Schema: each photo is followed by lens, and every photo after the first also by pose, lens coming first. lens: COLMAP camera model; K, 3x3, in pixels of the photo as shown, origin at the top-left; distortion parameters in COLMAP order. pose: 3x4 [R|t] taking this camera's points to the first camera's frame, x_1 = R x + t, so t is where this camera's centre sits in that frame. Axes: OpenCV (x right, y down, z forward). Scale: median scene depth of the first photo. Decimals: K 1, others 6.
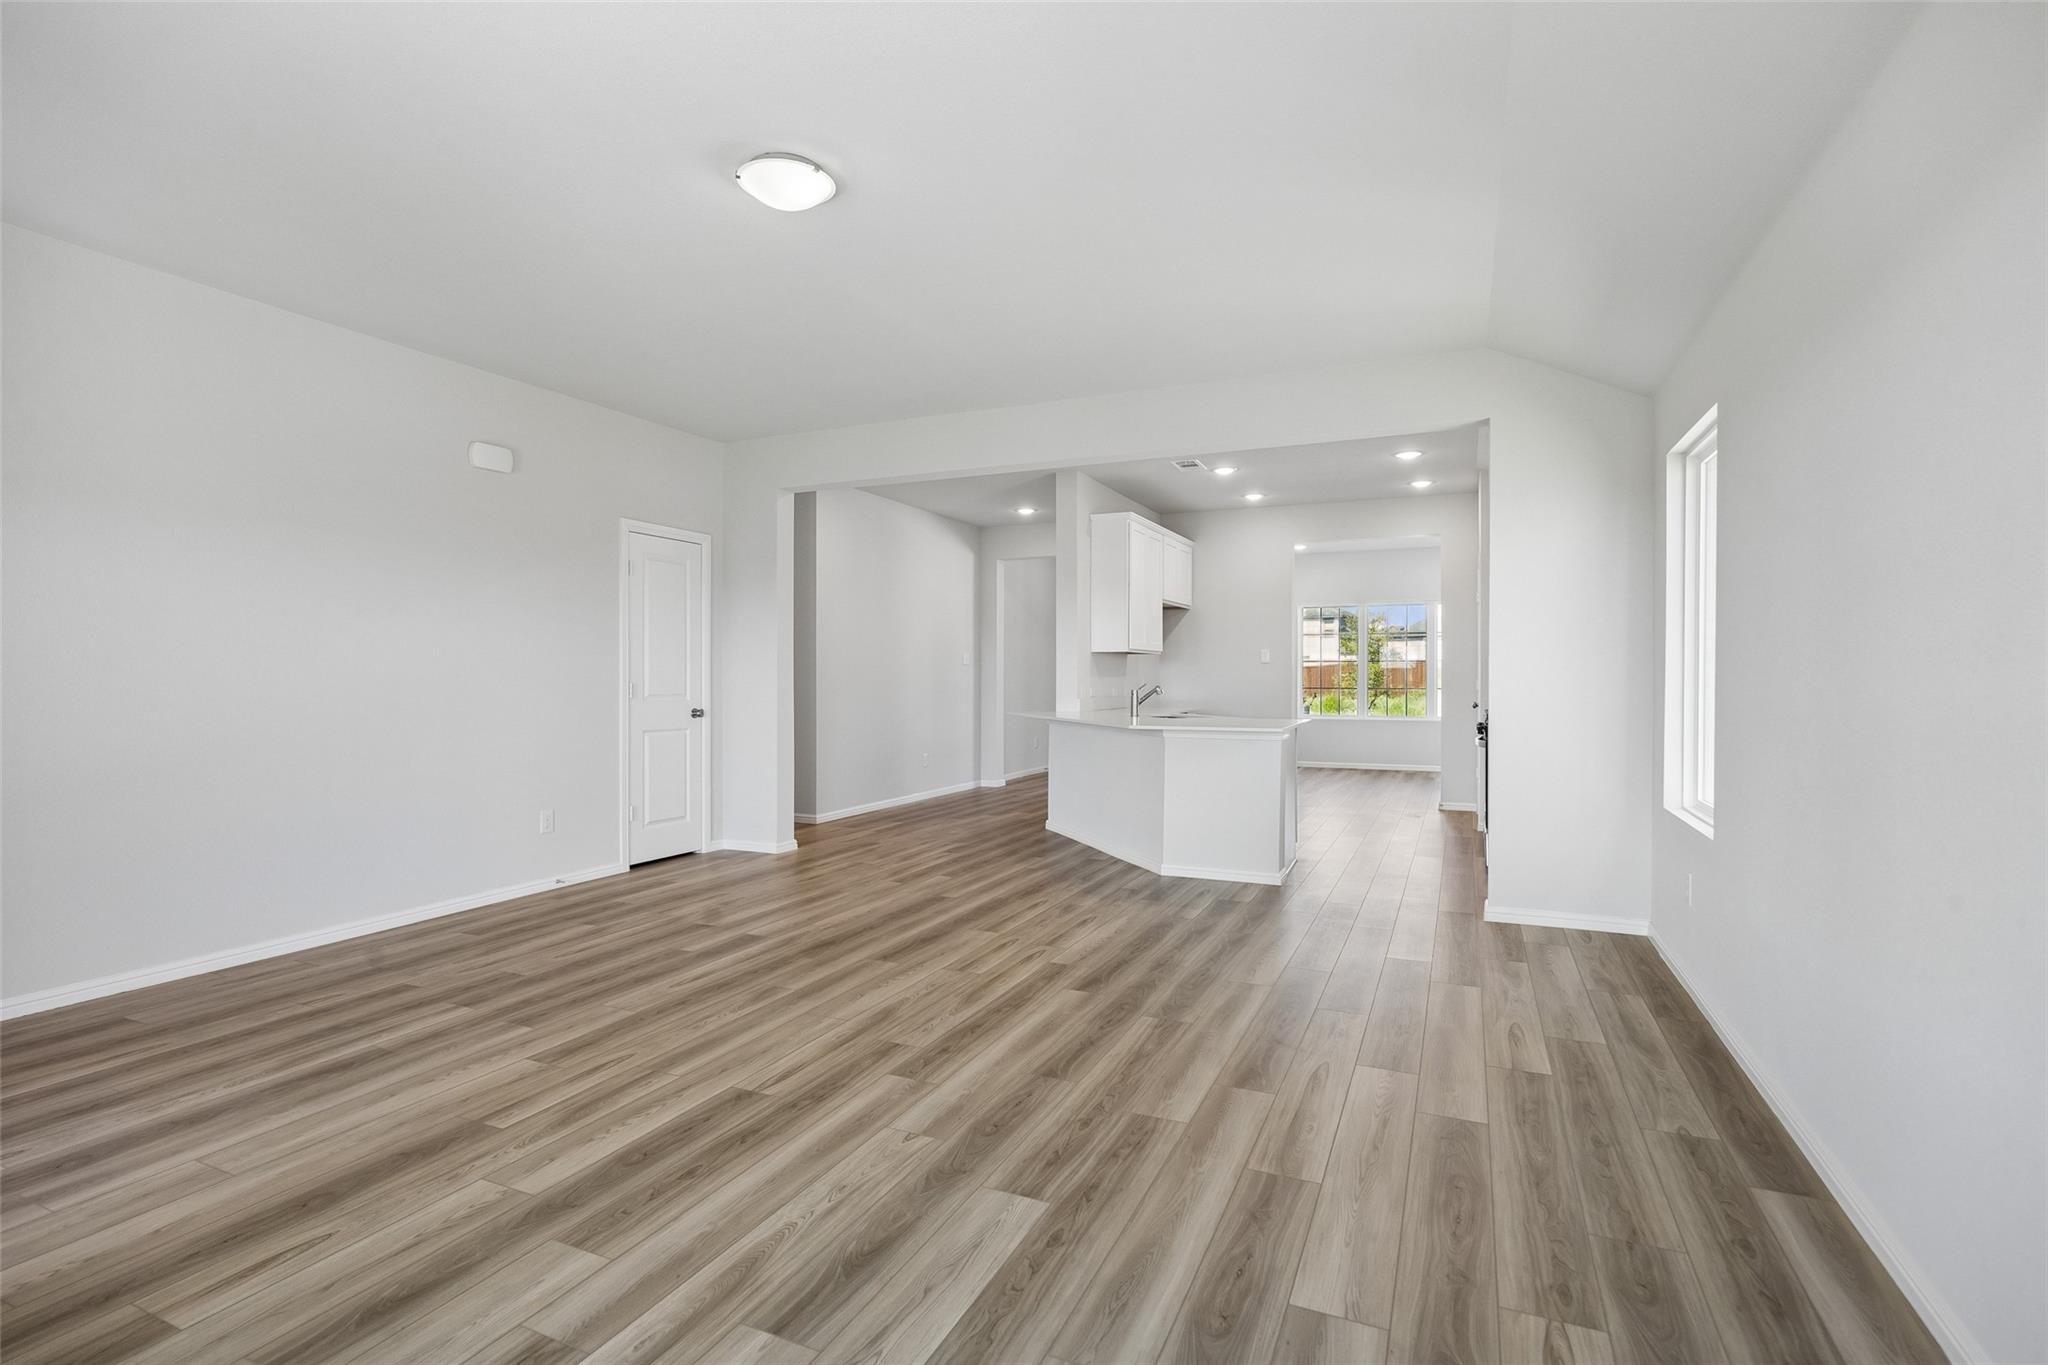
lens RADIAL K [[963.0, 0, 1021.0], [0, 963.0, 685.3], [0, 0, 1]] dist [-0.003957, -0.000239]
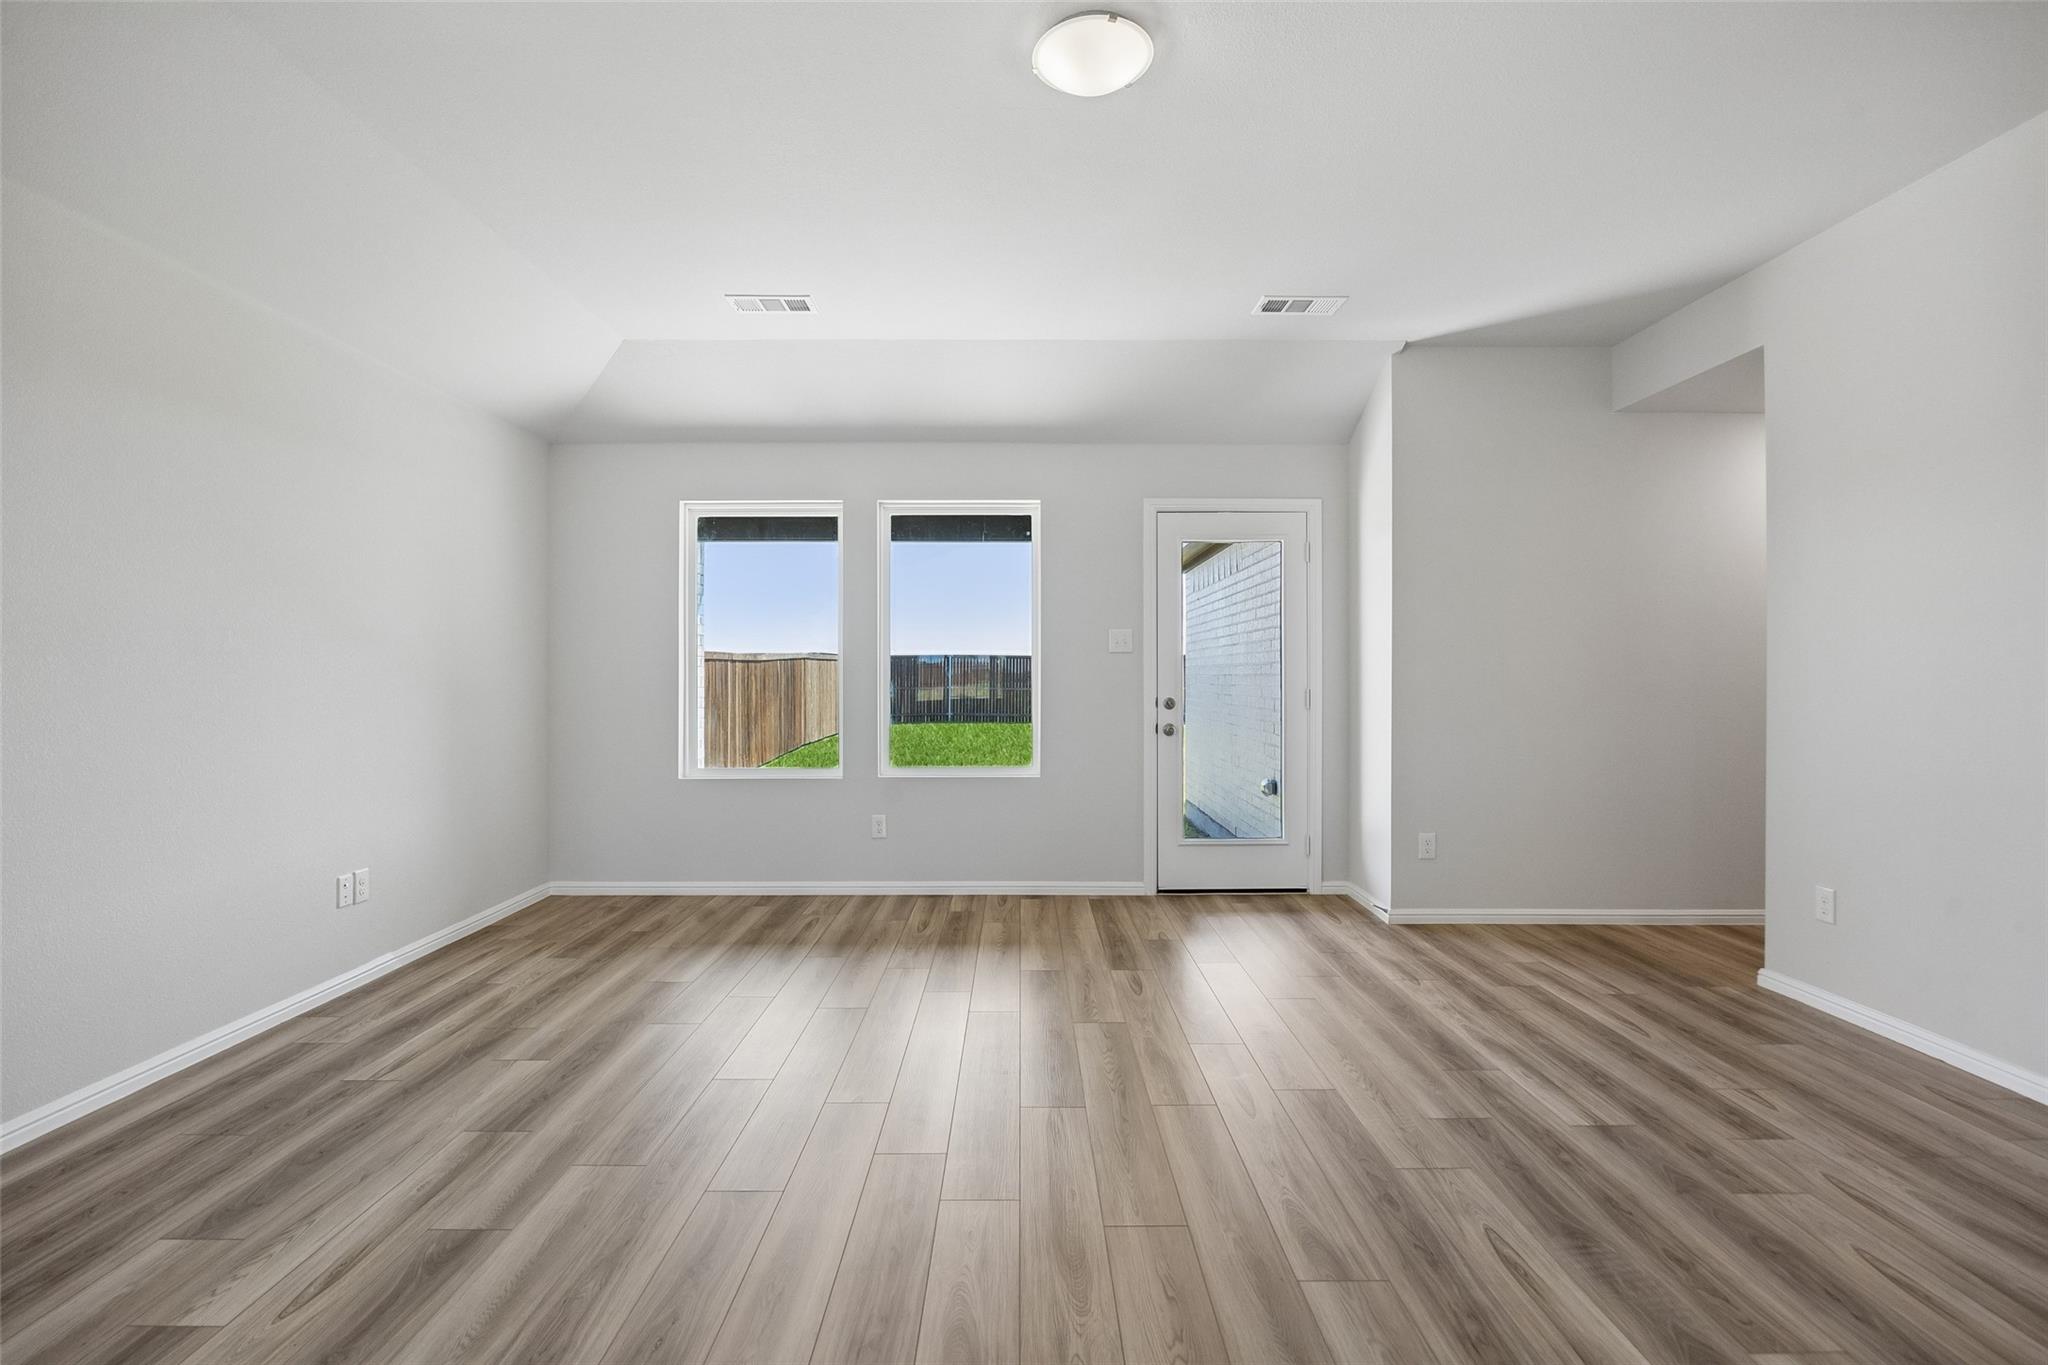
lens RADIAL K [[971.3, 0, 1028.6], [0, 971.3, 674.4], [0, 0, 1]] dist [-0.005118, -0.000469]
pose [[-0.905353, 0.000504, -0.424660, 0.122966], [-0.002935, 0.999968, 0.007445, -0.014023], [0.424651, 0.007987, -0.905322, 1.443773]]
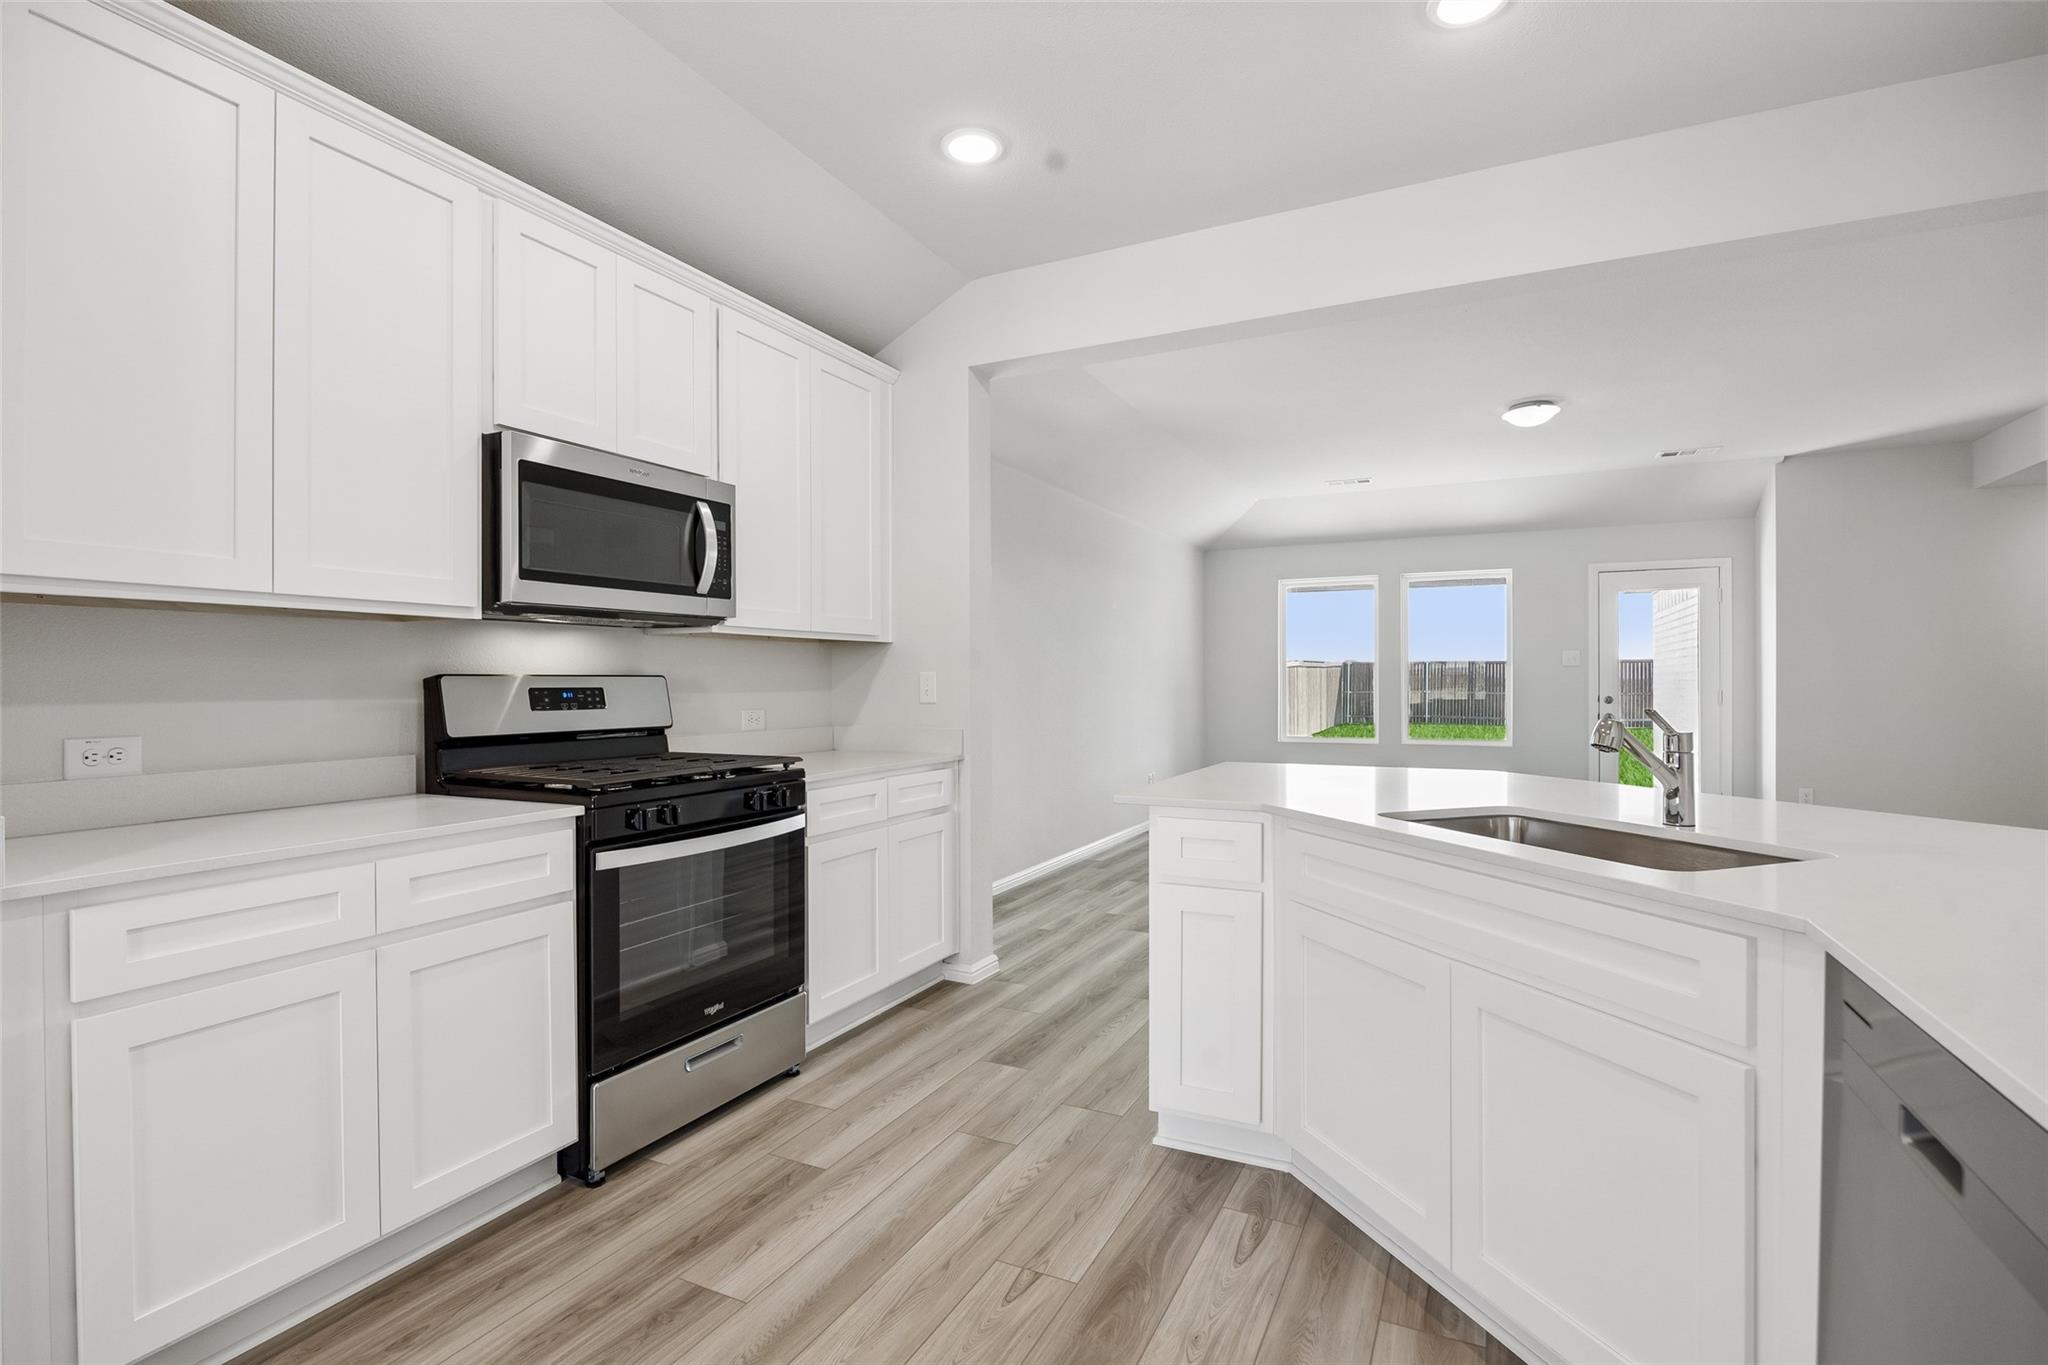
lens RADIAL K [[960.3, 0, 1033.2], [0, 960.3, 682.8], [0, 0, 1]] dist [-0.005396, -0.000651]
pose [[-0.999683, 0.002786, 0.025032, 0.560124], [0.003053, 0.999939, 0.010642, -0.025227], [-0.025001, 0.010715, -0.999630, 2.418921]]
